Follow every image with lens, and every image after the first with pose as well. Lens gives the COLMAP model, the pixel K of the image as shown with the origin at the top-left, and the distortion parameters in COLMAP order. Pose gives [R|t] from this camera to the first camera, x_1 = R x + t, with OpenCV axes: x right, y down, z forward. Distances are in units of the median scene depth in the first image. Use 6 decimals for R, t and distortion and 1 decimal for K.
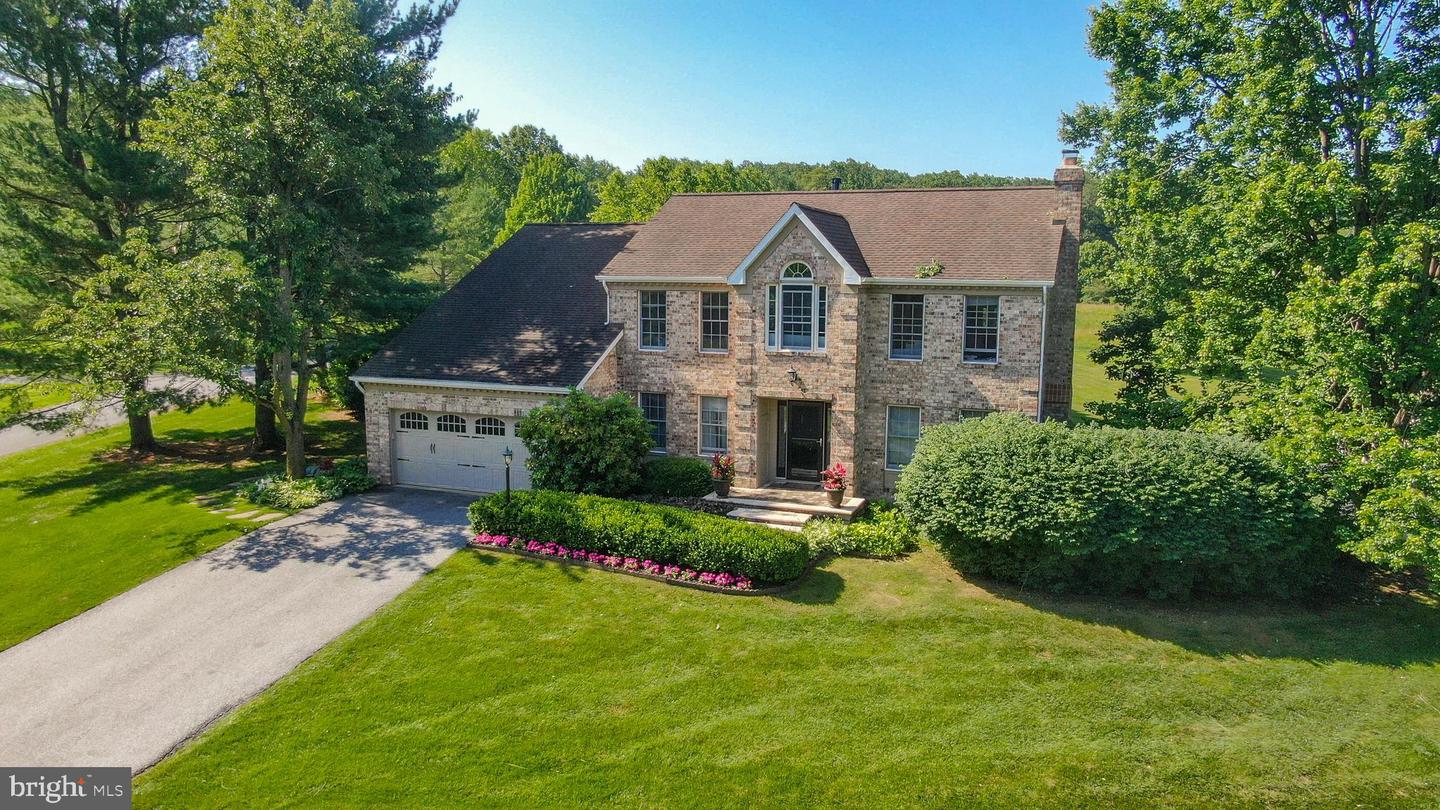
lens RADIAL K [[1026.7, 0, 716.2], [0, 1026.7, 409.0], [0, 0, 1]] dist [-0.021066, 0.004610]
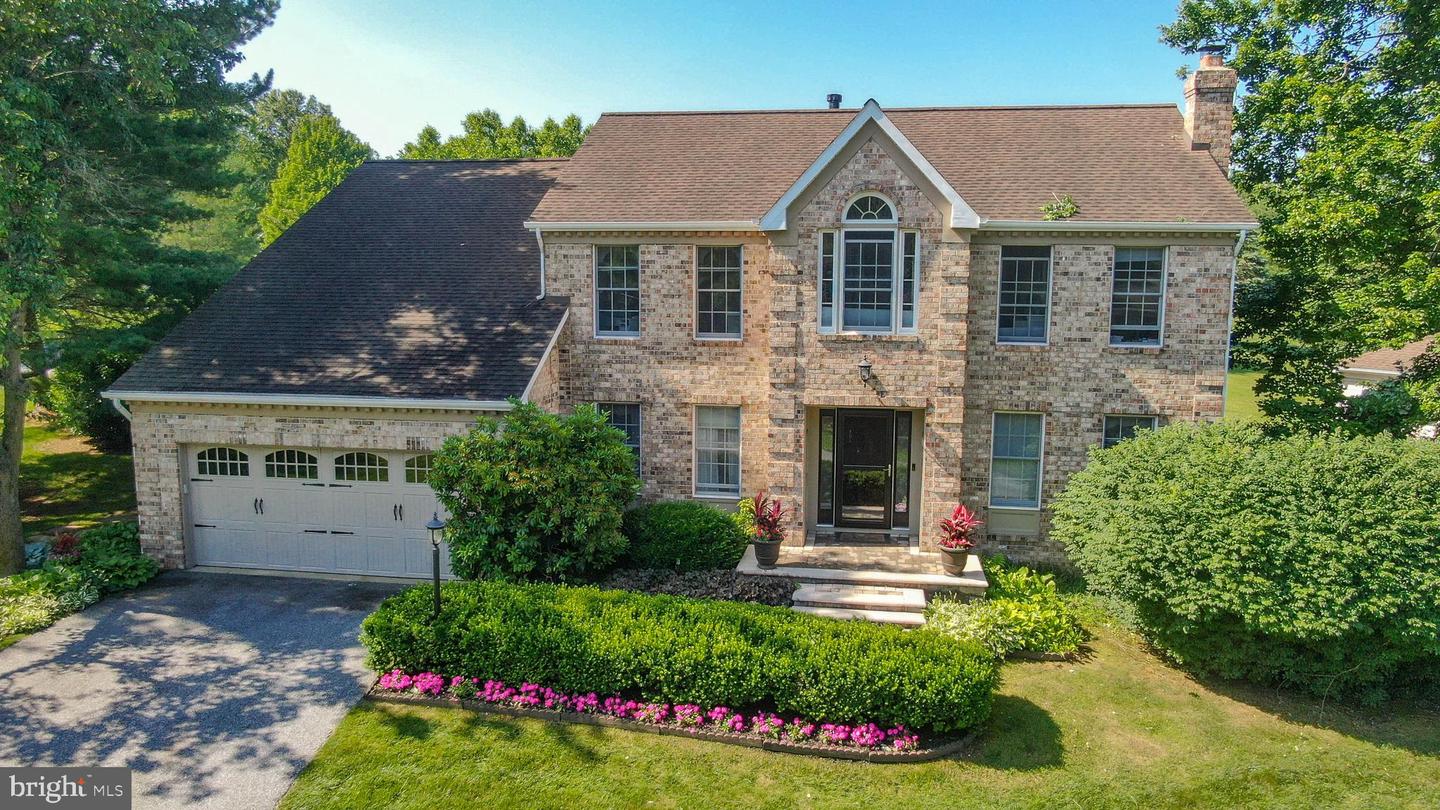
lens RADIAL K [[1030.4, 0, 722.0], [0, 1030.4, 417.0], [0, 0, 1]] dist [-0.002579, 0.002502]
pose [[0.975034, -0.033866, 0.219458, -0.158338], [0.030906, 0.999379, 0.016909, -0.017898], [-0.219894, -0.009705, 0.975475, 0.390128]]
